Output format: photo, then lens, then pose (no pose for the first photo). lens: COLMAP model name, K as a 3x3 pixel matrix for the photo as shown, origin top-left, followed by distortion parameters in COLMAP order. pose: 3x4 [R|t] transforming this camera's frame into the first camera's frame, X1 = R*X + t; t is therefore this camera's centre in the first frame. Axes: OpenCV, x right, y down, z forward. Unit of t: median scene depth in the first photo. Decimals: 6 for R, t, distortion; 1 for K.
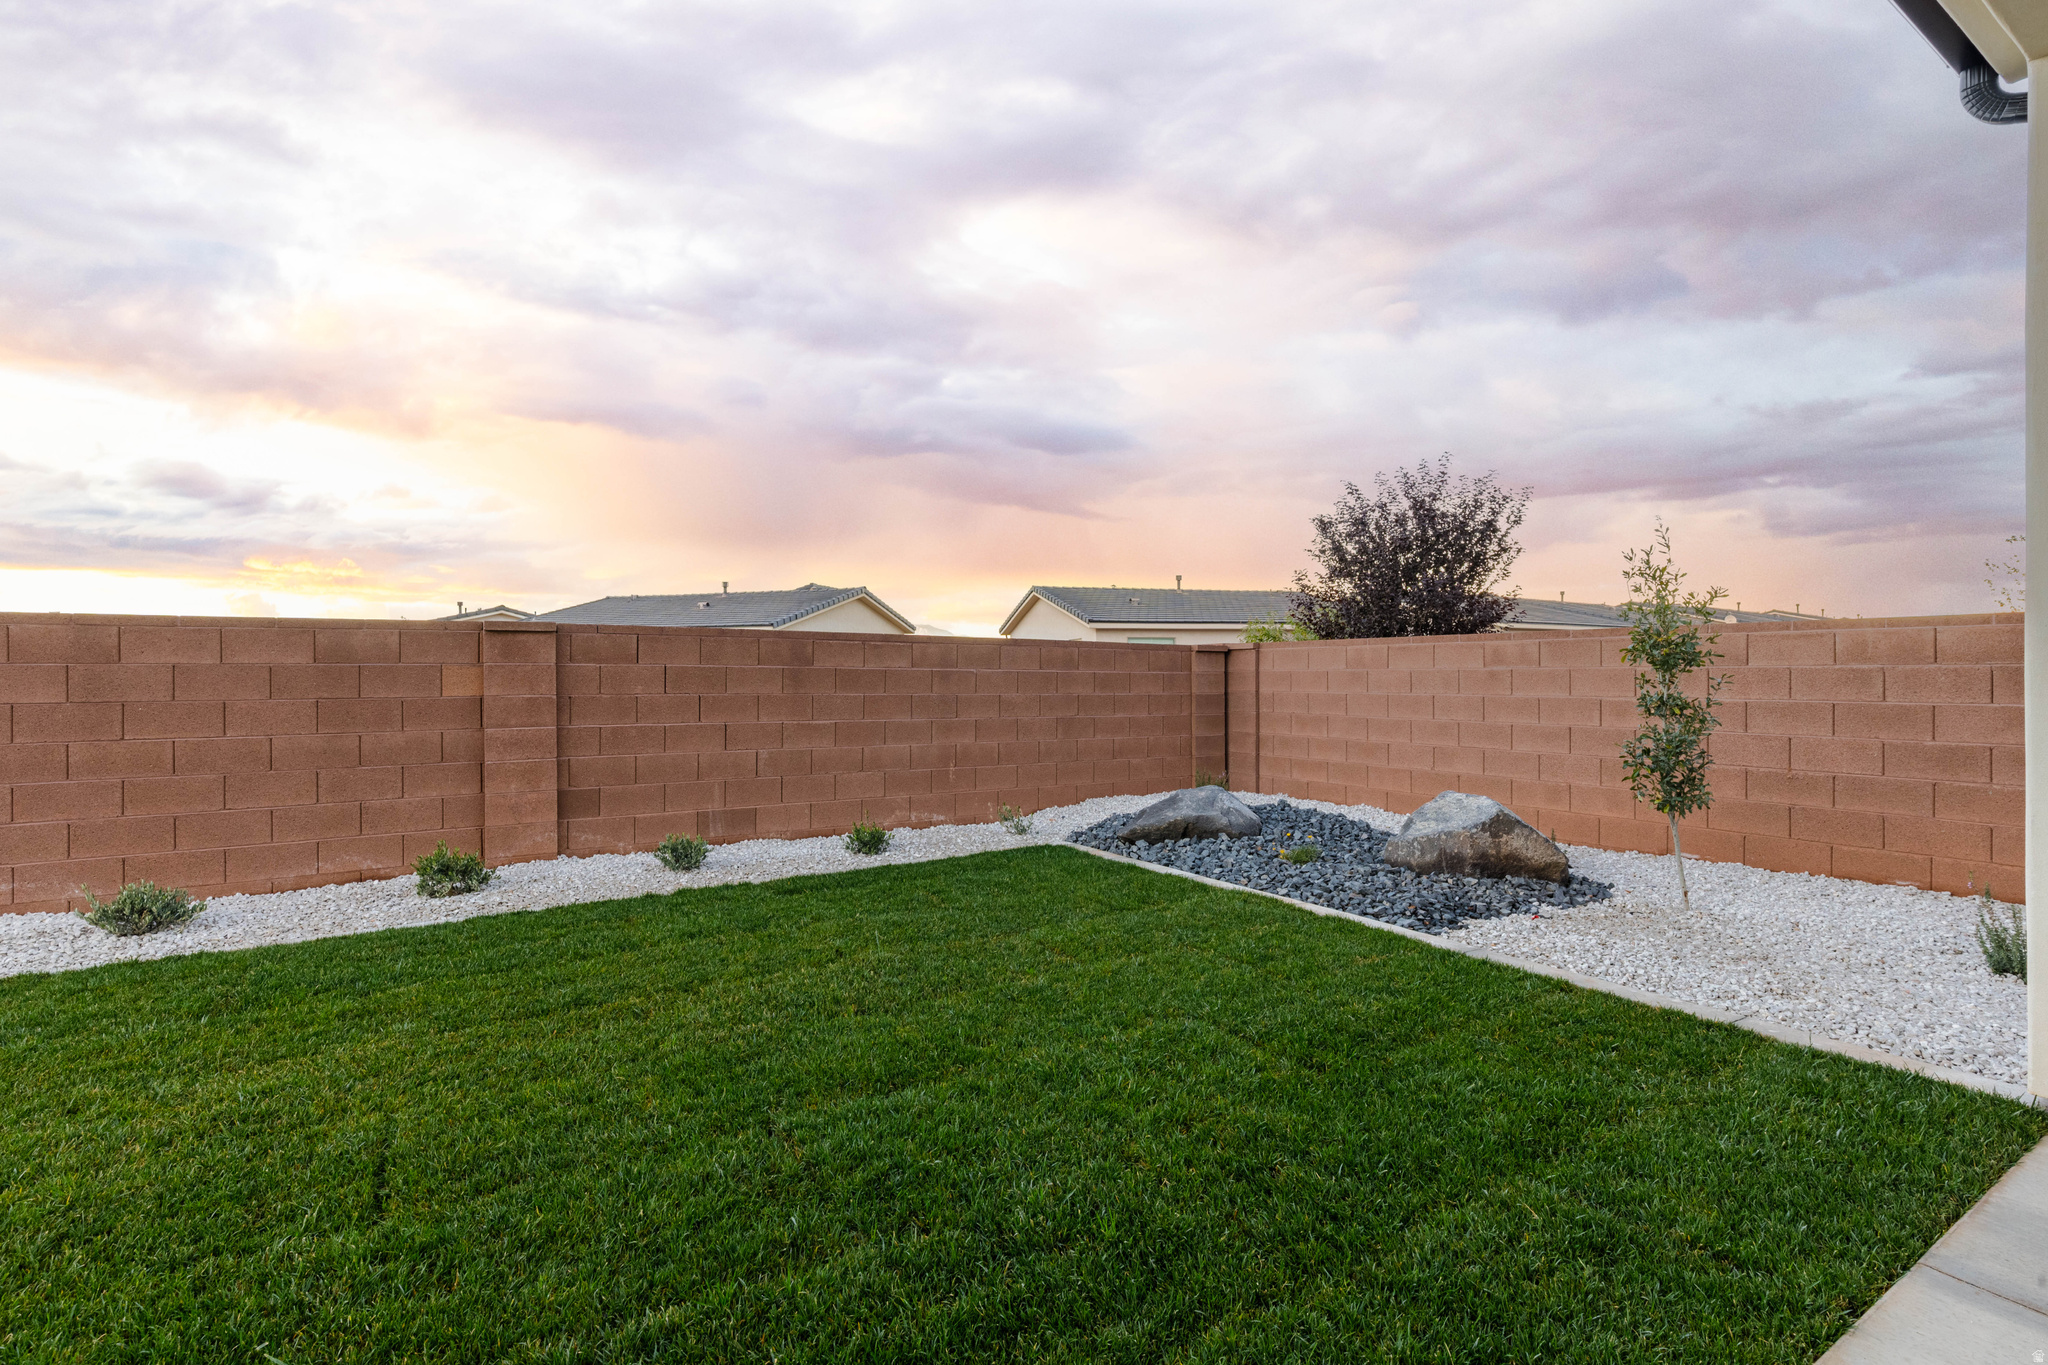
lens RADIAL K [[921.3, 0, 1039.2], [0, 921.3, 681.4], [0, 0, 1]] dist [0.005113, 0.000538]
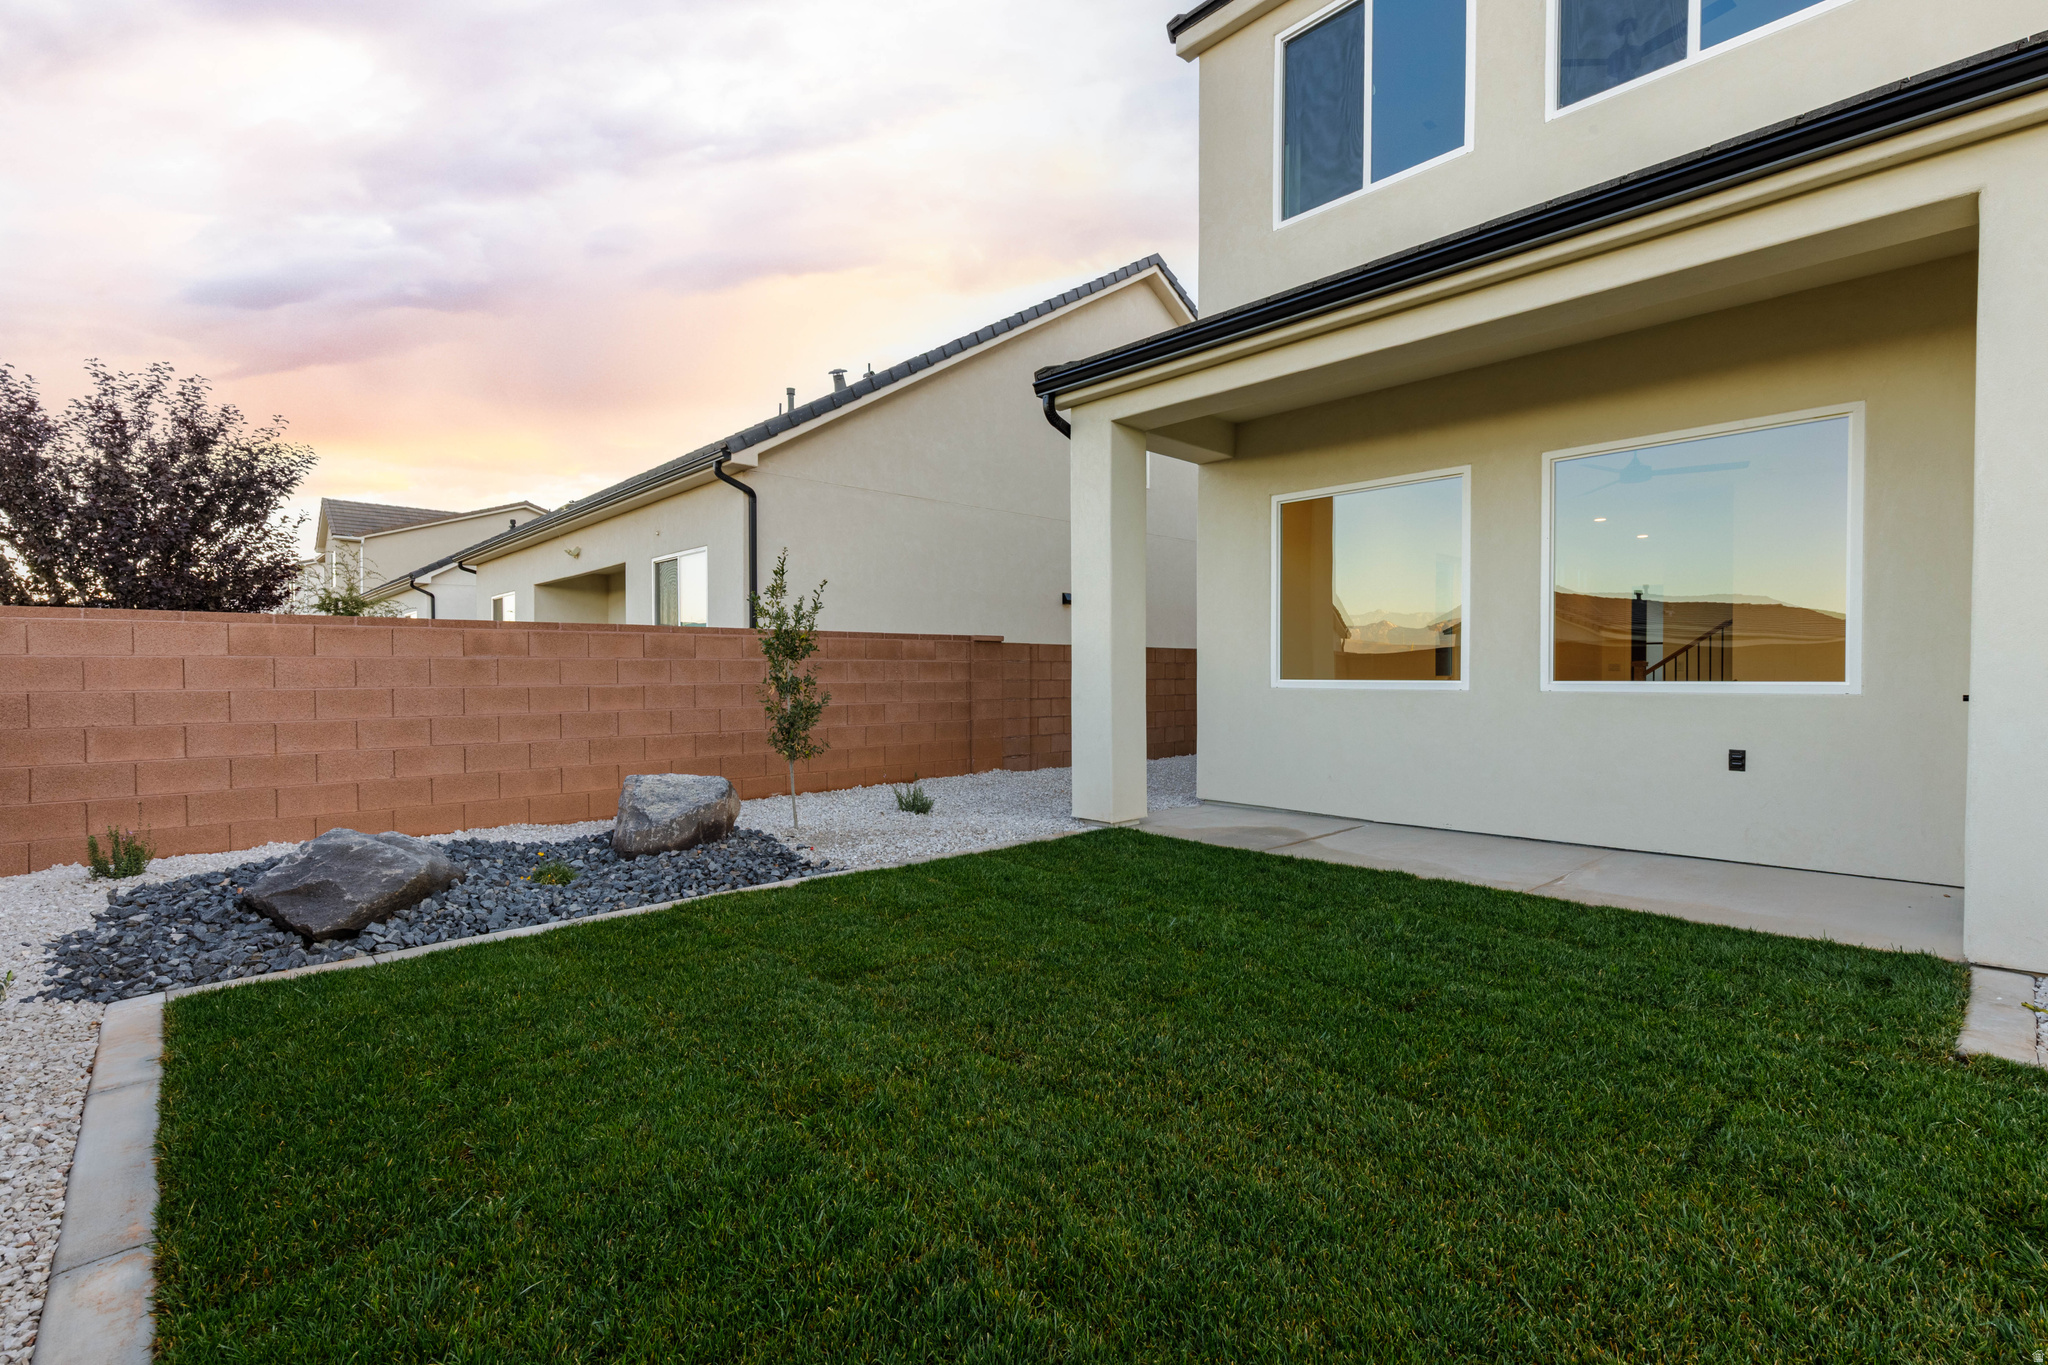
lens RADIAL K [[921.3, 0, 1022.9], [0, 921.3, 681.2], [0, 0, 1]] dist [0.005113, 0.000538]
pose [[-0.159216, -0.007197, 0.987218, -0.538055], [0.012918, 0.999873, 0.009373, 0.008576], [-0.987159, 0.014245, -0.159103, 0.619556]]
